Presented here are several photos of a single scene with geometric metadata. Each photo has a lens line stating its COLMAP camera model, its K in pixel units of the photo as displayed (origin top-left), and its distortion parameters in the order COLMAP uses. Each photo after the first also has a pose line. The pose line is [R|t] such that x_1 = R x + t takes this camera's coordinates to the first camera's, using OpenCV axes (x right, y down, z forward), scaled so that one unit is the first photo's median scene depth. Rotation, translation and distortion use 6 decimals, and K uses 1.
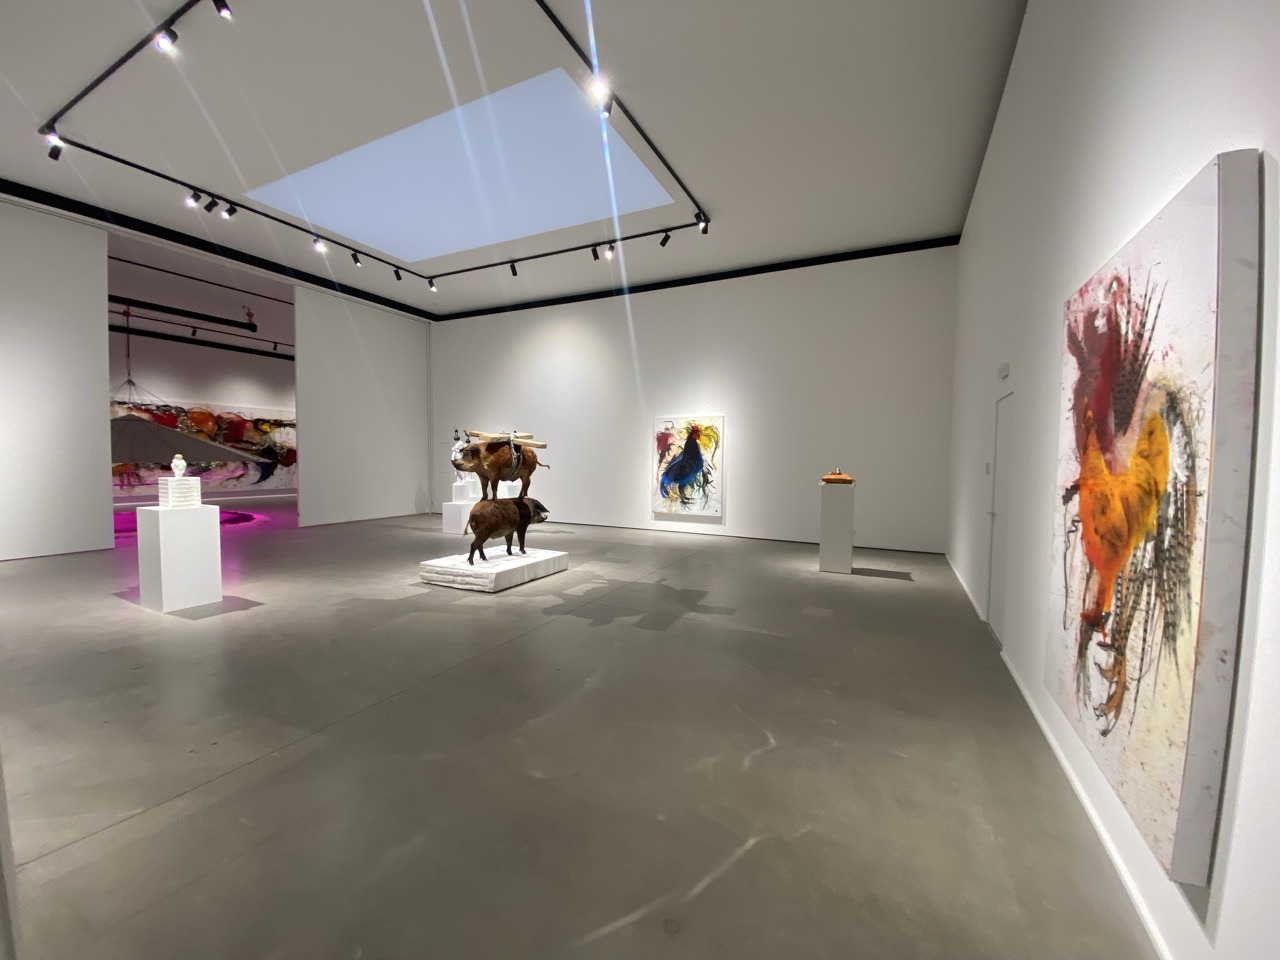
lens RADIAL K [[518.3, 0, 633.1], [0, 518.3, 486.2], [0, 0, 1]] dist [0.028040, -0.024847]
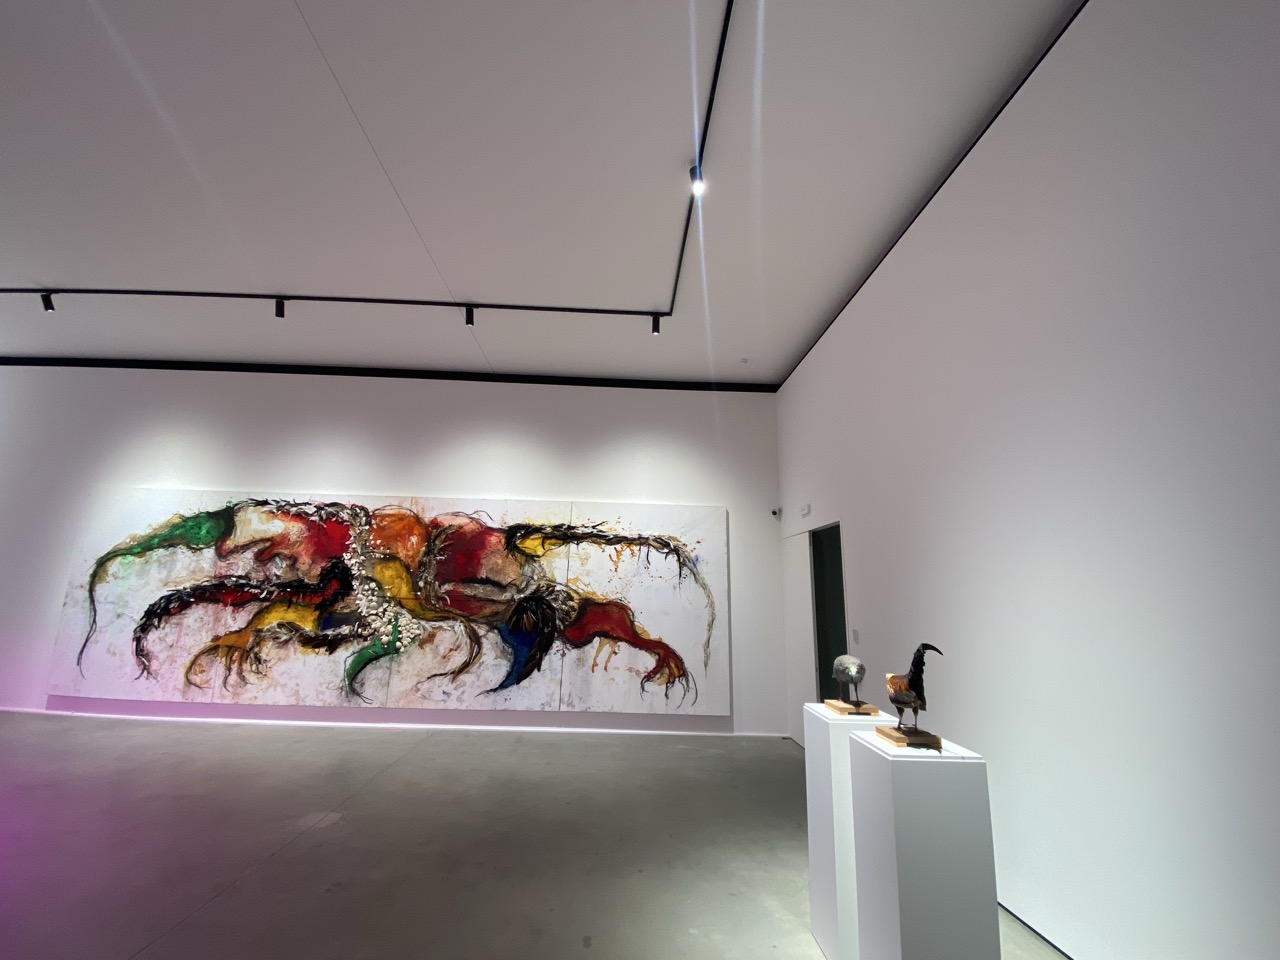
lens RADIAL K [[518.3, 0, 633.1], [0, 518.3, 486.2], [0, 0, 1]] dist [0.028040, -0.024847]
pose [[0.464571, -0.183614, -0.866291, -0.520528], [-0.069446, 0.967700, -0.242350, -0.107456], [0.882809, 0.172749, 0.436814, 1.475264]]
